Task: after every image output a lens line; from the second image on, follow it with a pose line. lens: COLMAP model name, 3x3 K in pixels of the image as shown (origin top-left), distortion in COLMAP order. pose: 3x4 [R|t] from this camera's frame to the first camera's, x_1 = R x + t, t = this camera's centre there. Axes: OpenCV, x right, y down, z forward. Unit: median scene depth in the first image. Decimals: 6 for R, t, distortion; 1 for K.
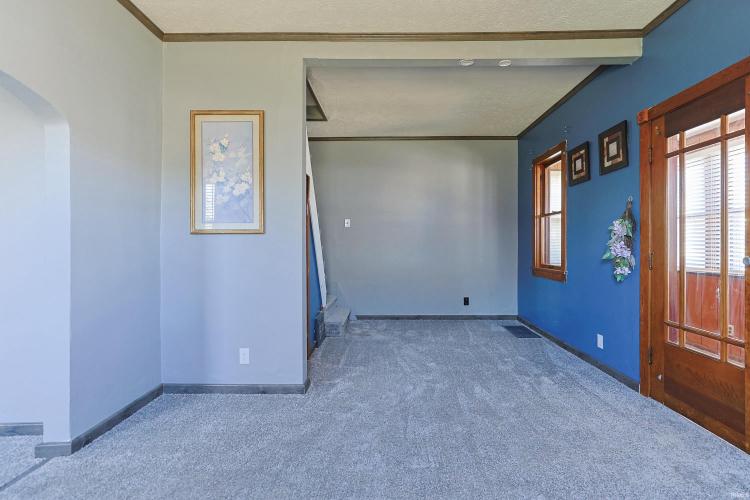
lens RADIAL K [[360.2, 0, 383.9], [0, 360.2, 245.8], [0, 0, 1]] dist [-0.027762, 0.013463]
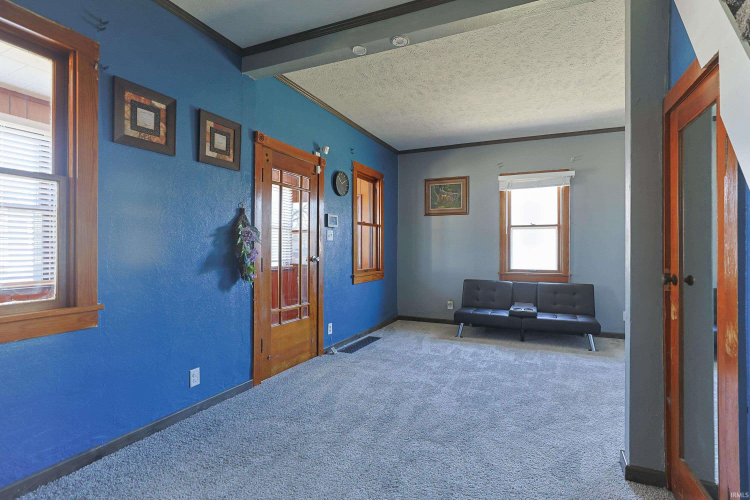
lens RADIAL K [[357.3, 0, 371.7], [0, 357.3, 246.7], [0, 0, 1]] dist [-0.002503, -0.000215]
pose [[-0.904121, 0.001525, 0.427274, -0.076082], [-0.000919, 0.999984, -0.005514, -0.009753], [-0.427276, -0.005378, -0.904105, 1.824175]]
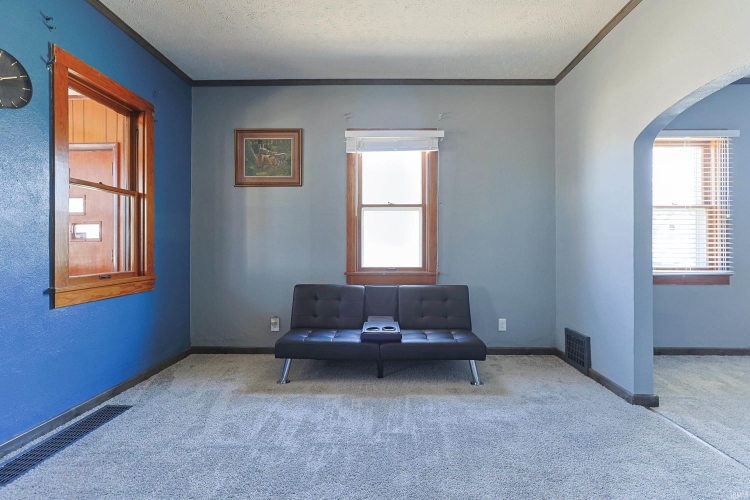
lens RADIAL K [[357.3, 0, 371.7], [0, 357.3, 246.7], [0, 0, 1]] dist [-0.002503, -0.000215]
pose [[-0.999765, 0.001526, 0.021609, -0.000681], [0.001486, 0.999997, -0.001842, 0.023661], [-0.021612, -0.001809, -0.999765, 1.131465]]
